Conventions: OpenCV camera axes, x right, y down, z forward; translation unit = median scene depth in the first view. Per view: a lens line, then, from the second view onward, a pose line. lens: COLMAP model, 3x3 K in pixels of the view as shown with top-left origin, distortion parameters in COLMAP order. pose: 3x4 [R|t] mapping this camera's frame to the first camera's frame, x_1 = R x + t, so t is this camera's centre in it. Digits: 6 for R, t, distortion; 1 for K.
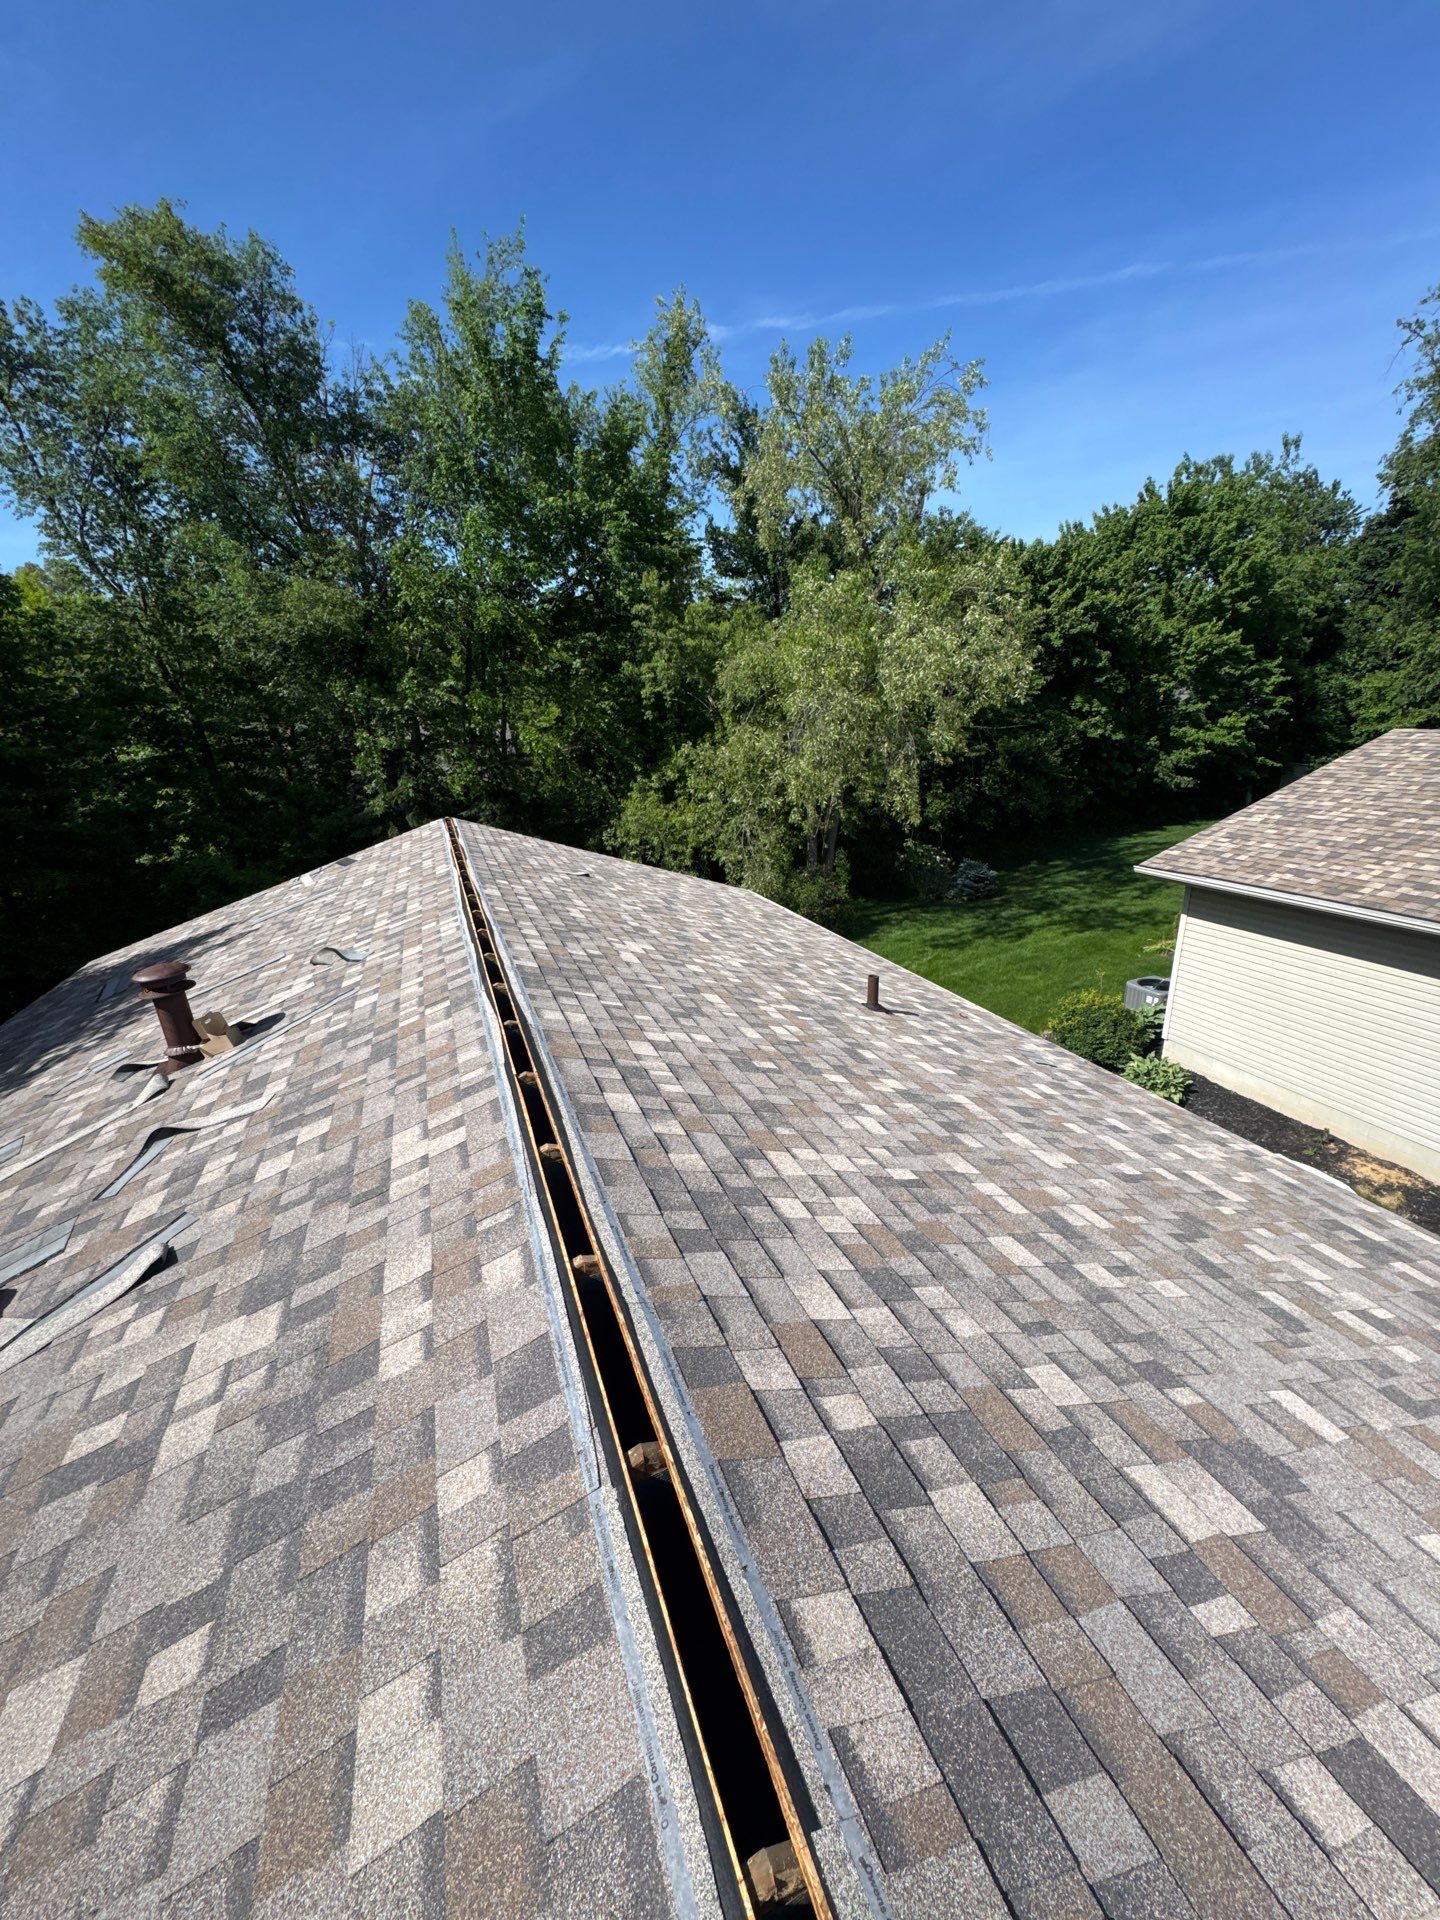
lens RADIAL K [[759.6, 0, 717.3], [0, 759.6, 963.5], [0, 0, 1]] dist [-0.005180, 0.000400]
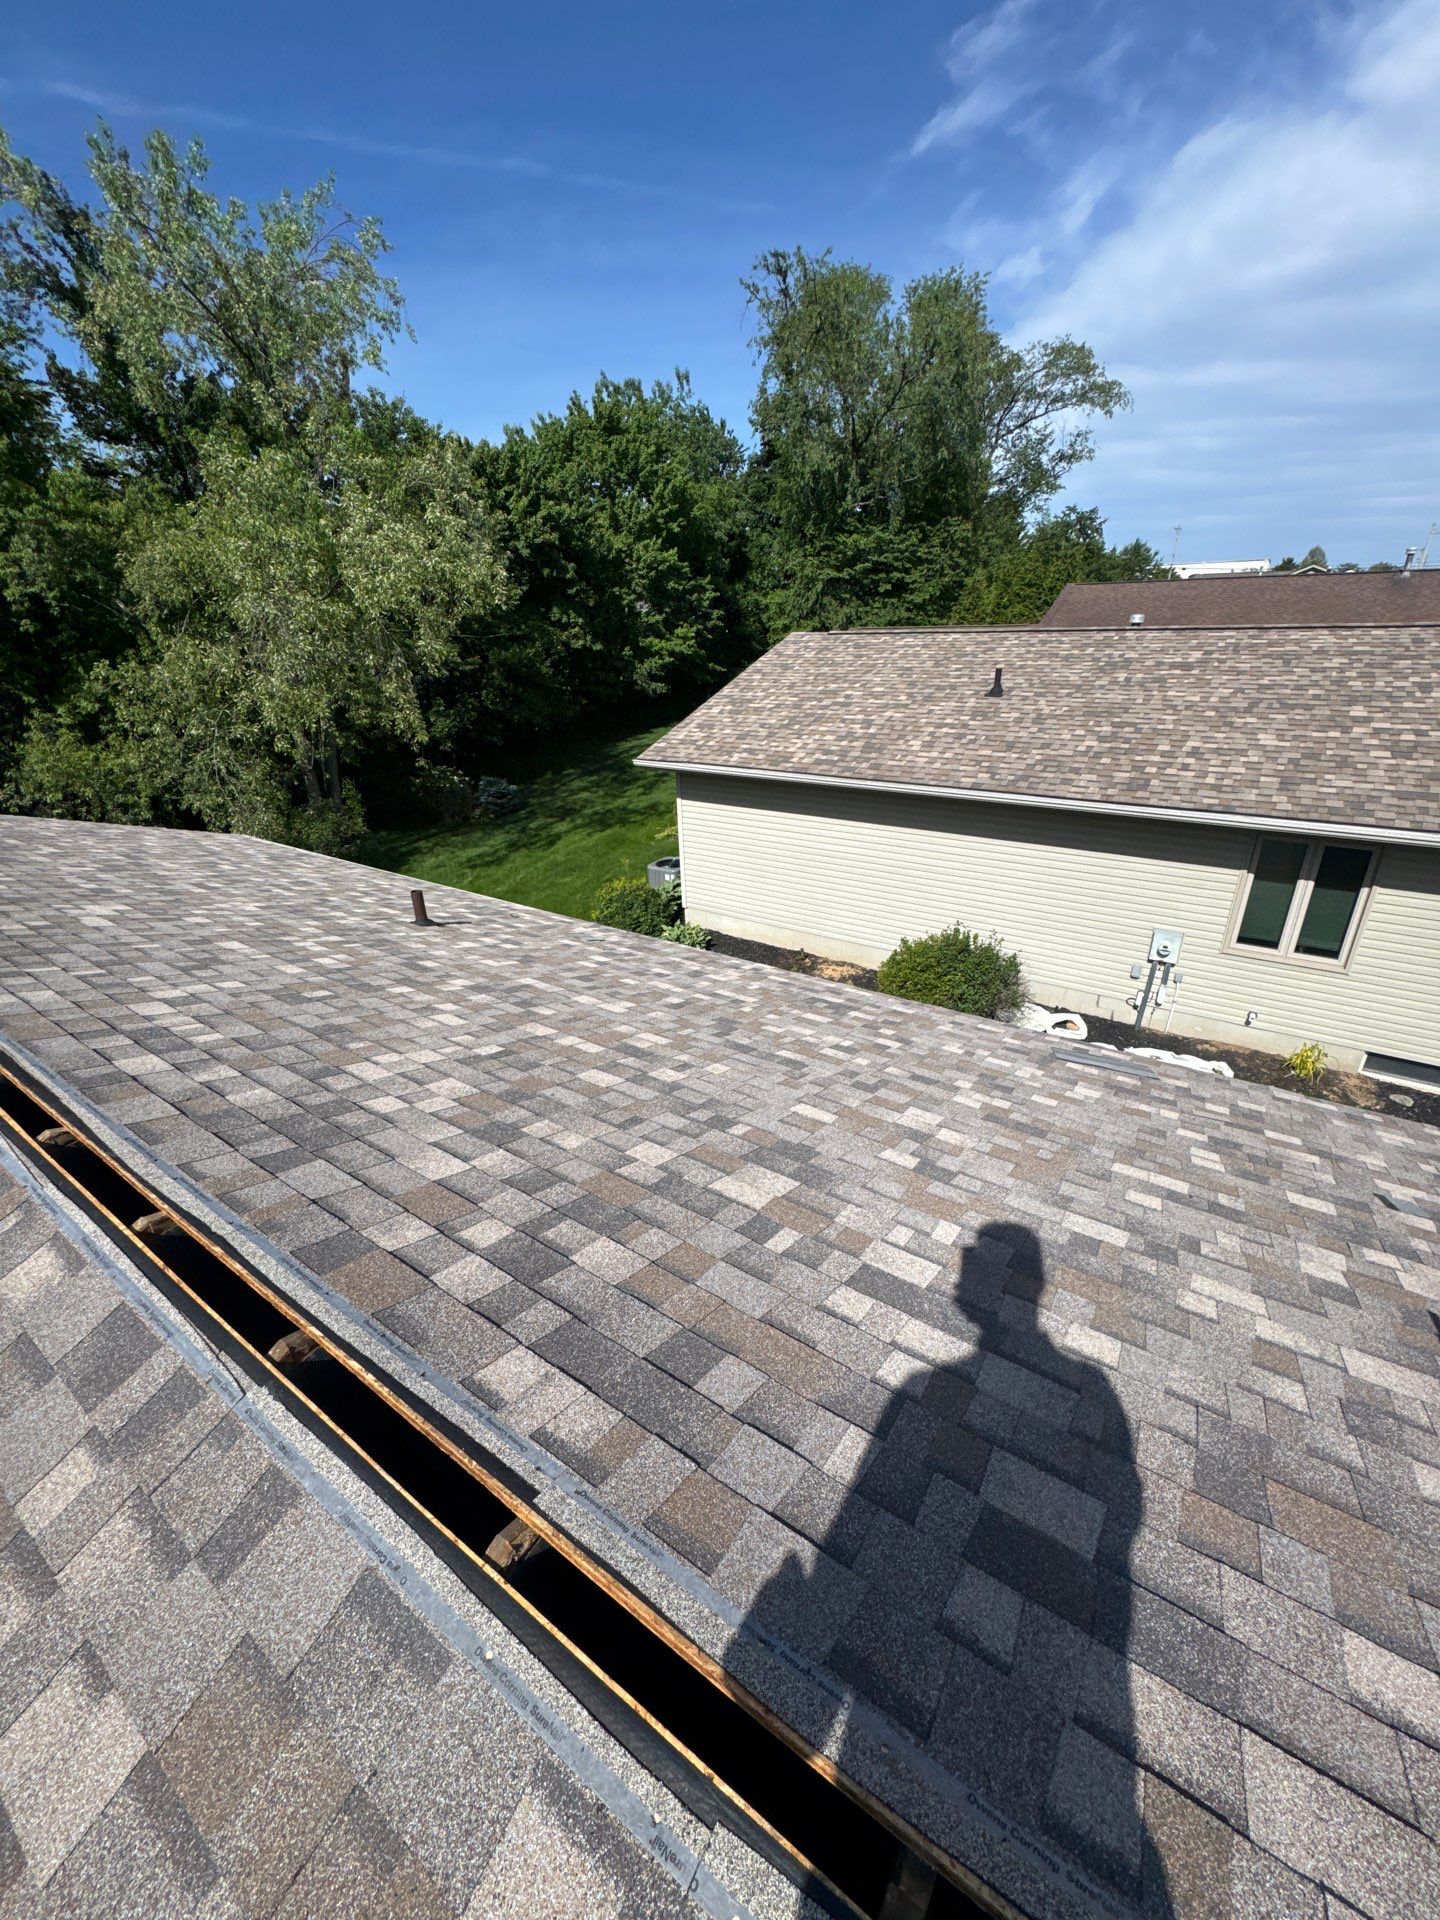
lens RADIAL K [[759.6, 0, 717.3], [0, 759.6, 963.5], [0, 0, 1]] dist [-0.005180, 0.000400]
pose [[0.817910, -0.232692, 0.526192, -0.004366], [0.180442, 0.972168, 0.149432, 0.013160], [-0.546318, -0.027274, 0.837133, -0.008329]]
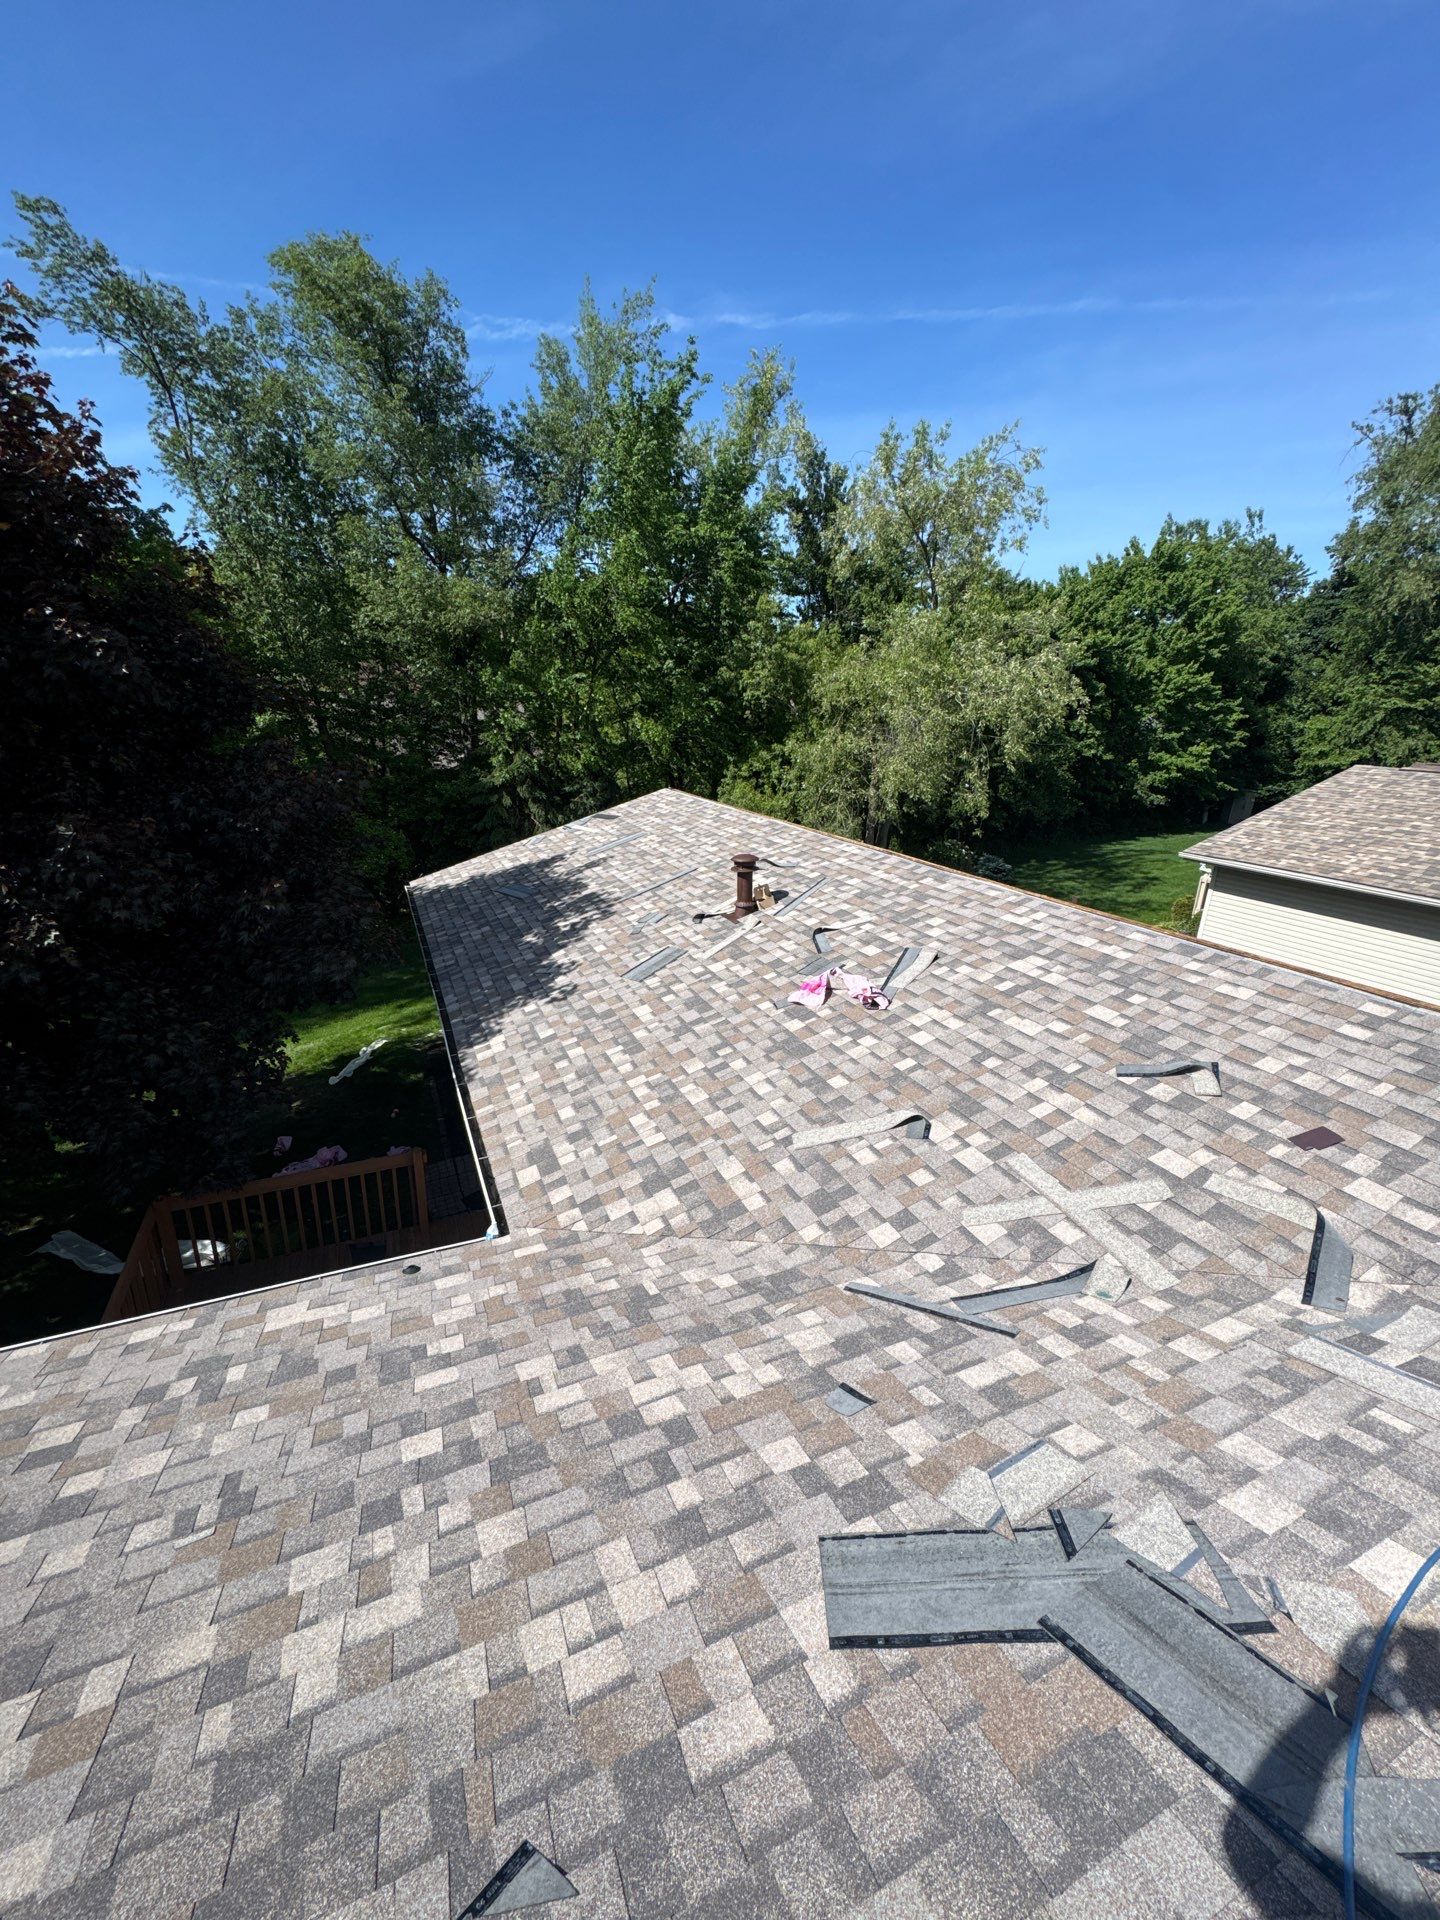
lens RADIAL K [[747.4, 0, 720.0], [0, 747.4, 960.0], [0, 0, 1]] dist [-0.002423, -0.000293]
pose [[0.996764, 0.043840, 0.067376, -0.263923], [-0.044126, 0.999022, 0.002765, 0.072445], [-0.067189, -0.005729, 0.997724, -0.218595]]
